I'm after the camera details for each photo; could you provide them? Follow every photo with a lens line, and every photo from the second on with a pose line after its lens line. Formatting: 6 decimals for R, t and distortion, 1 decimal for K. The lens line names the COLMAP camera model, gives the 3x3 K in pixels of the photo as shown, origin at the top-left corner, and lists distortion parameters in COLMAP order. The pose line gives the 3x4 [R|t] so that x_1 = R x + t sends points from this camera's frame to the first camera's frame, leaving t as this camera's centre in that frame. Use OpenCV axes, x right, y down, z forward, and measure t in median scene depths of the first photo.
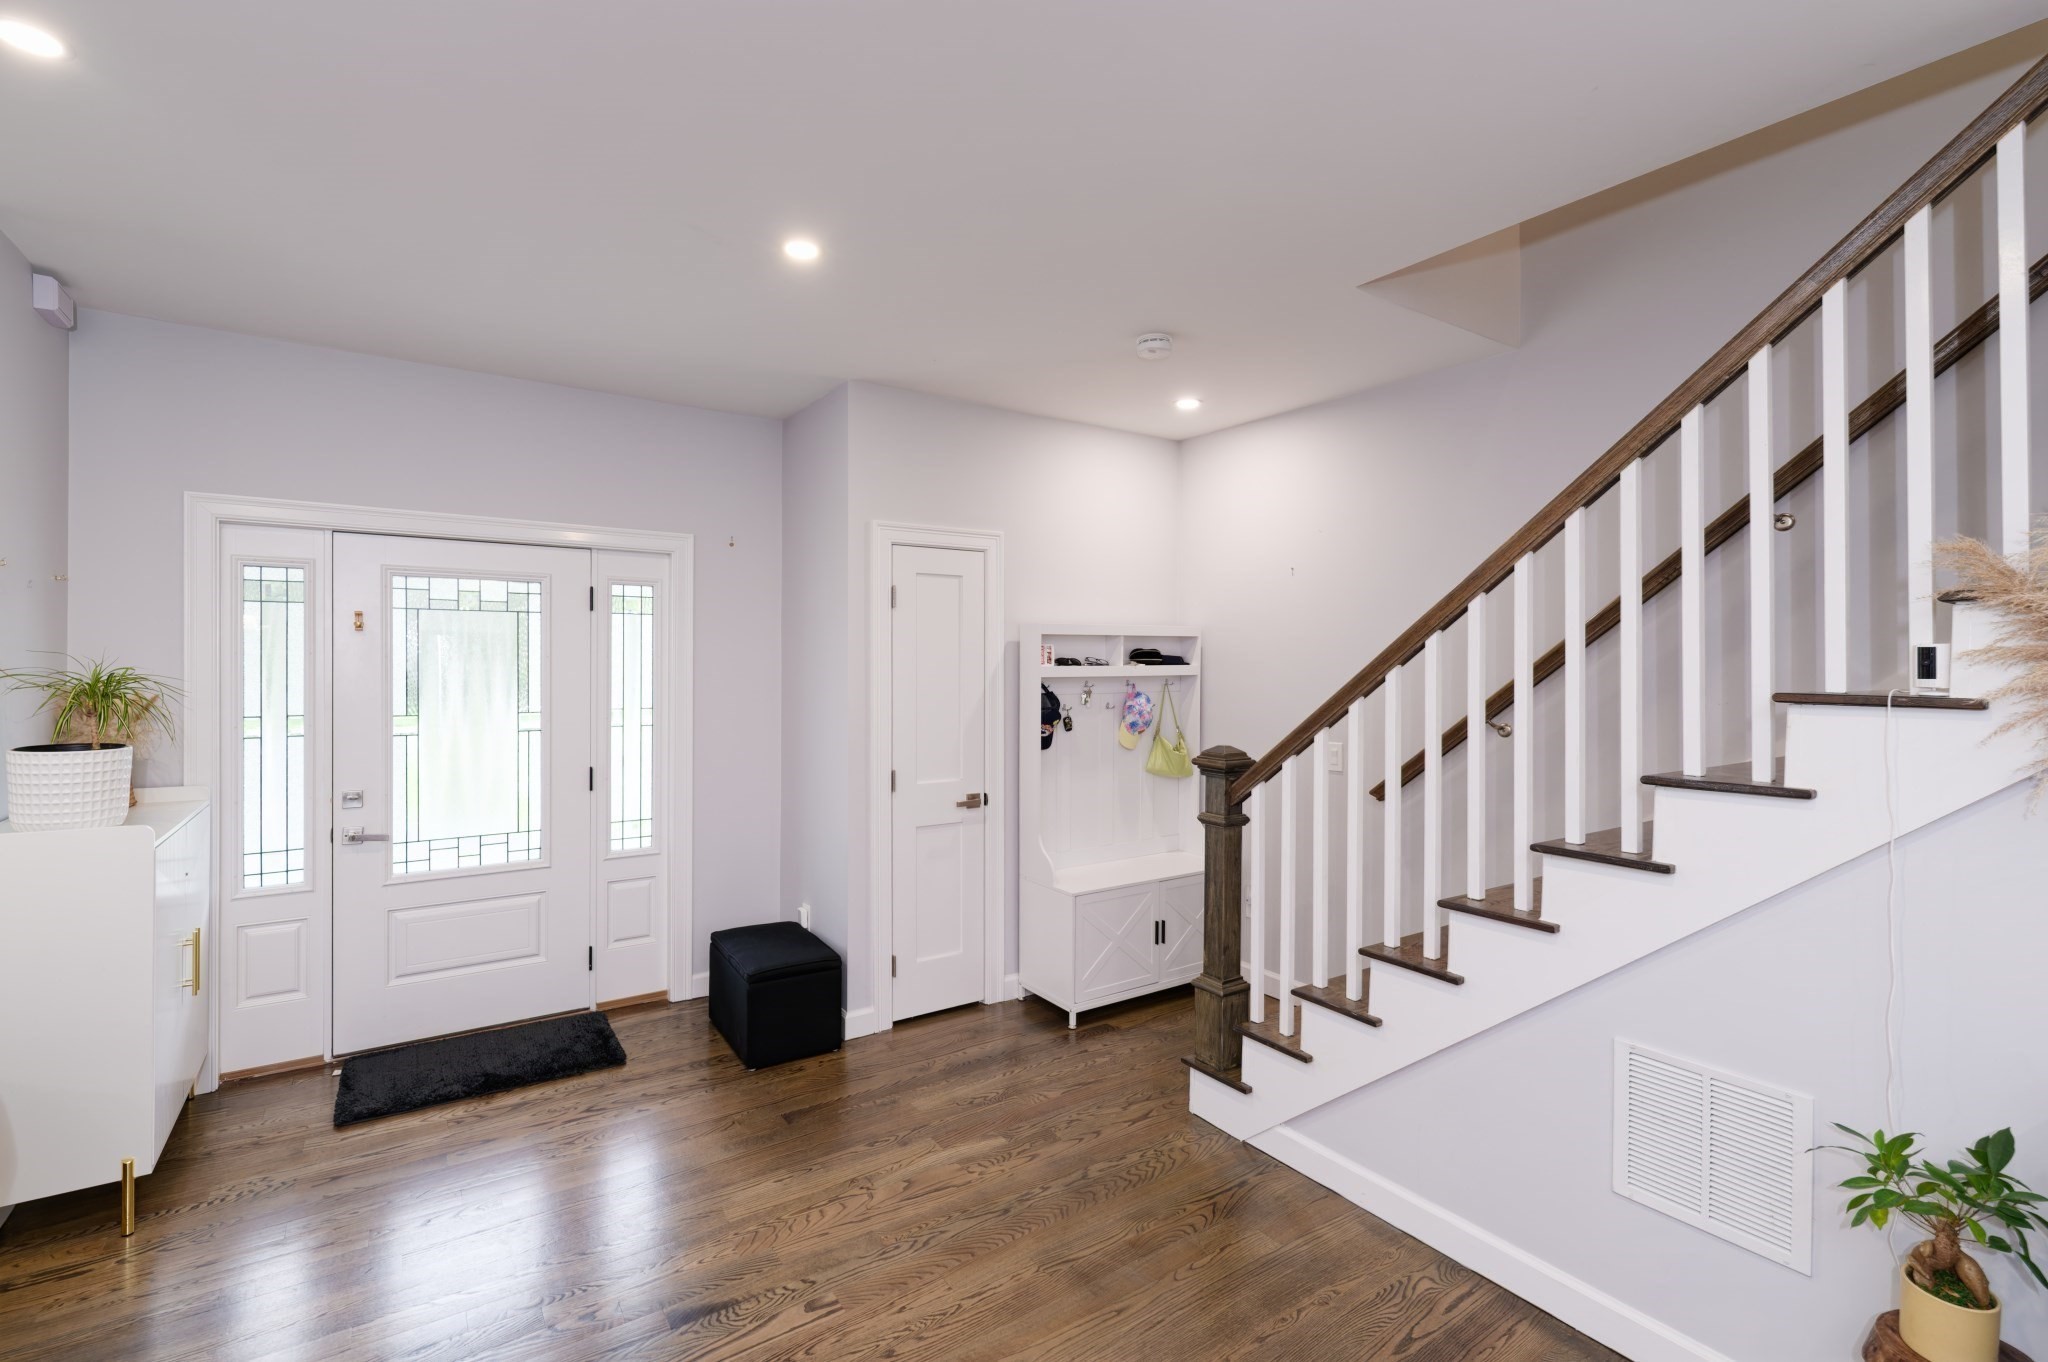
lens RADIAL K [[897.0, 0, 1007.8], [0, 897.0, 669.8], [0, 0, 1]] dist [-0.000414, -0.000864]
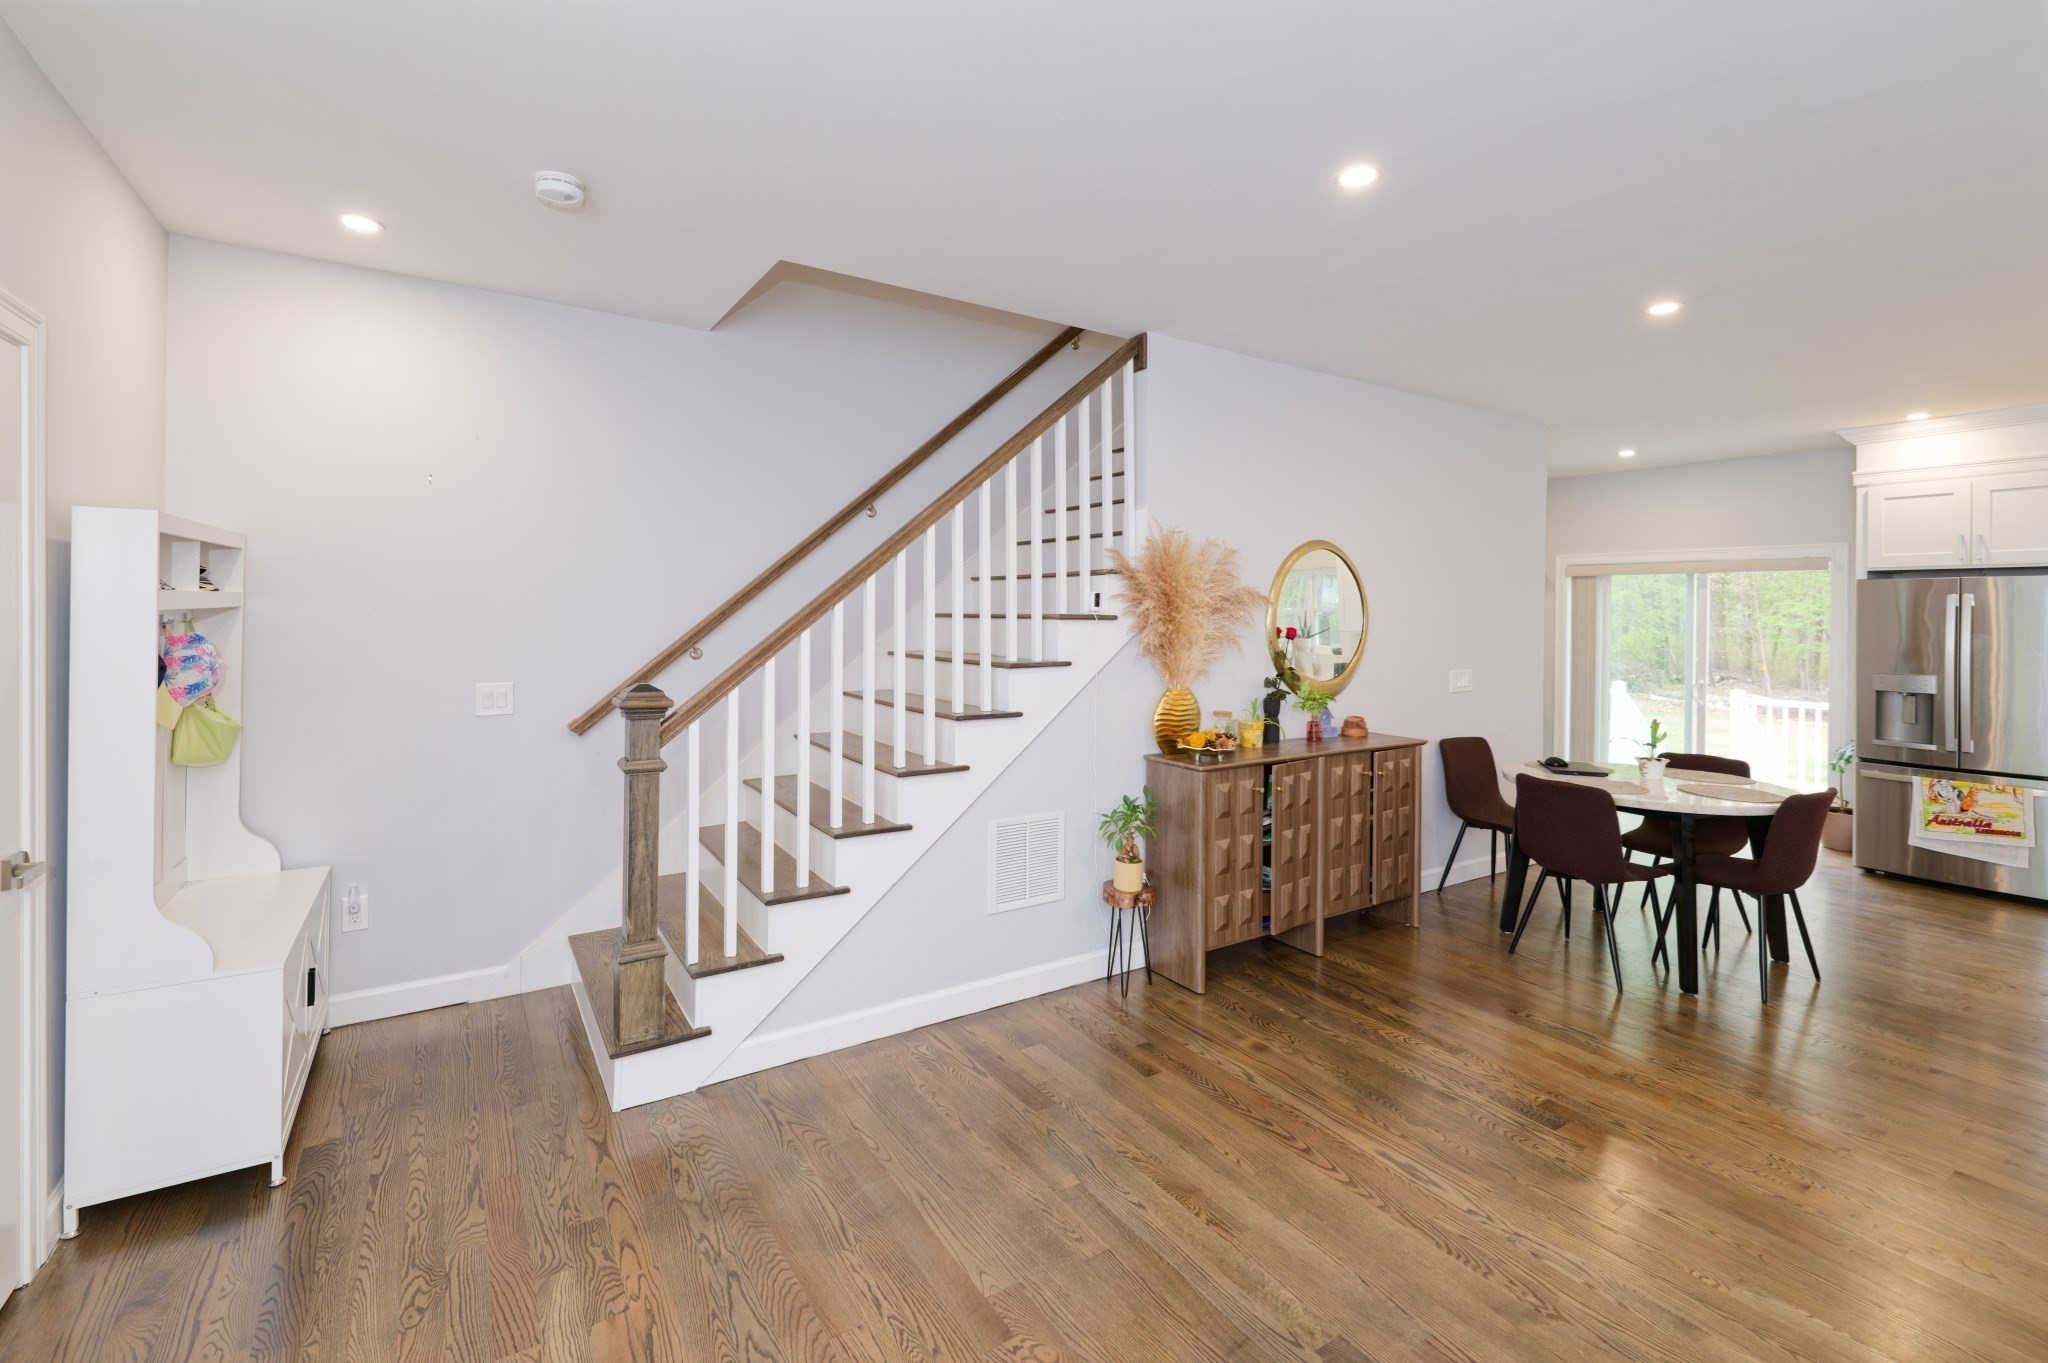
lens RADIAL K [[889.9, 0, 1021.1], [0, 889.9, 614.4], [0, 0, 1]] dist [0.000354, -0.000086]
pose [[0.027094, -0.009926, 0.999584, -0.554151], [-0.003304, 0.999944, 0.010019, 0.003225], [-0.999627, -0.003574, 0.027059, 0.510014]]
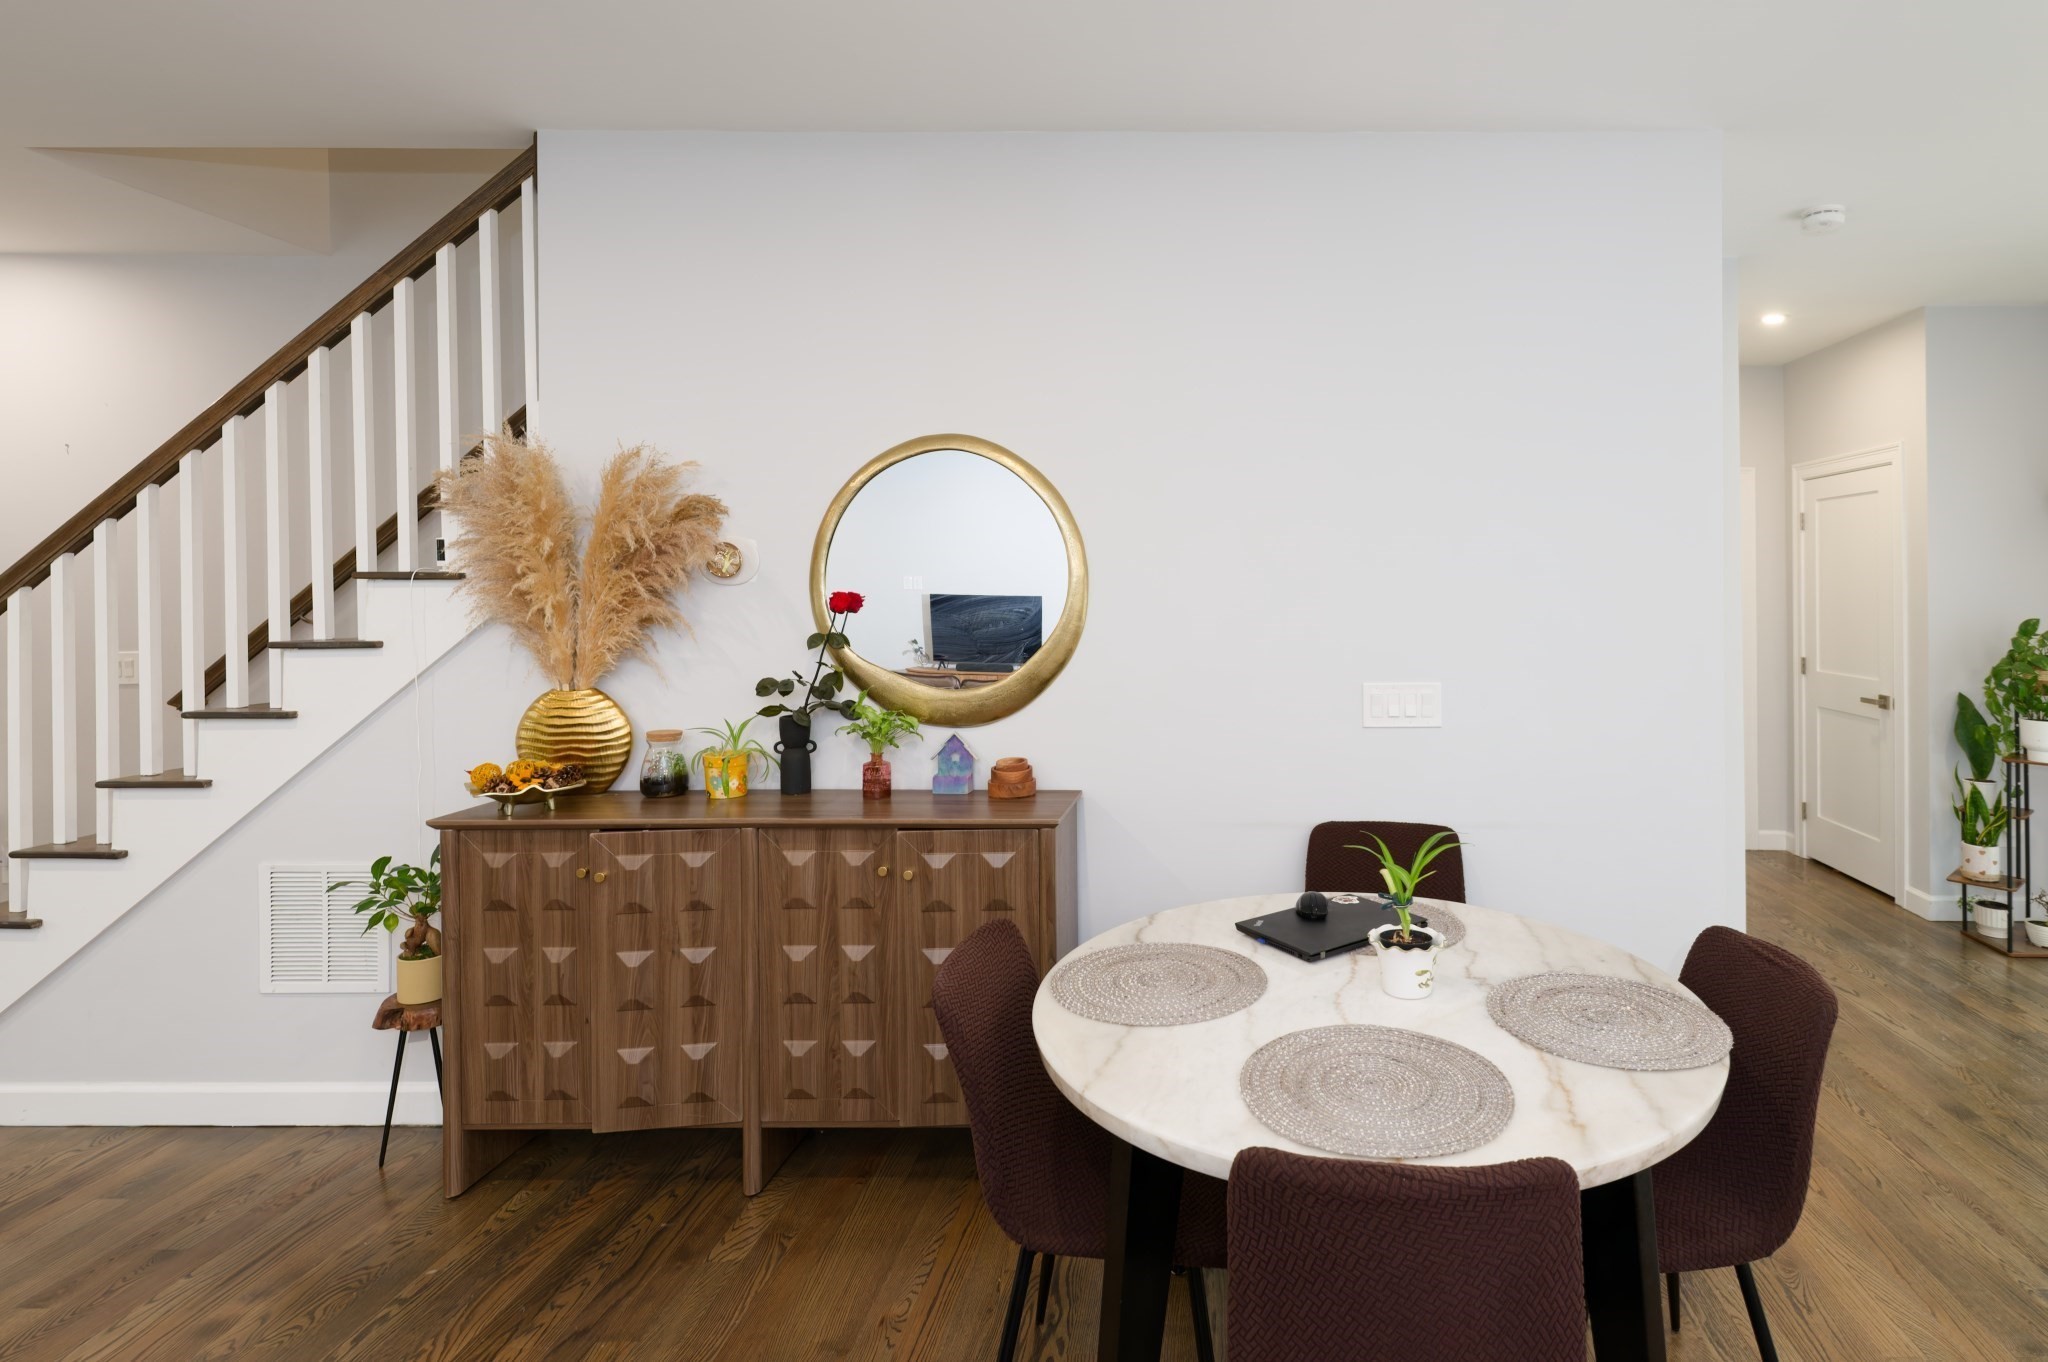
lens RADIAL K [[1027.0, 0, 1220.8], [0, 1027.0, 574.9], [0, 0, 1]] dist [0.001642, 0.000521]
pose [[0.557225, 0.001949, 0.830359, 0.145076], [0.007102, 0.999949, -0.007114, 0.025176], [-0.830331, 0.009861, 0.557183, -0.473752]]
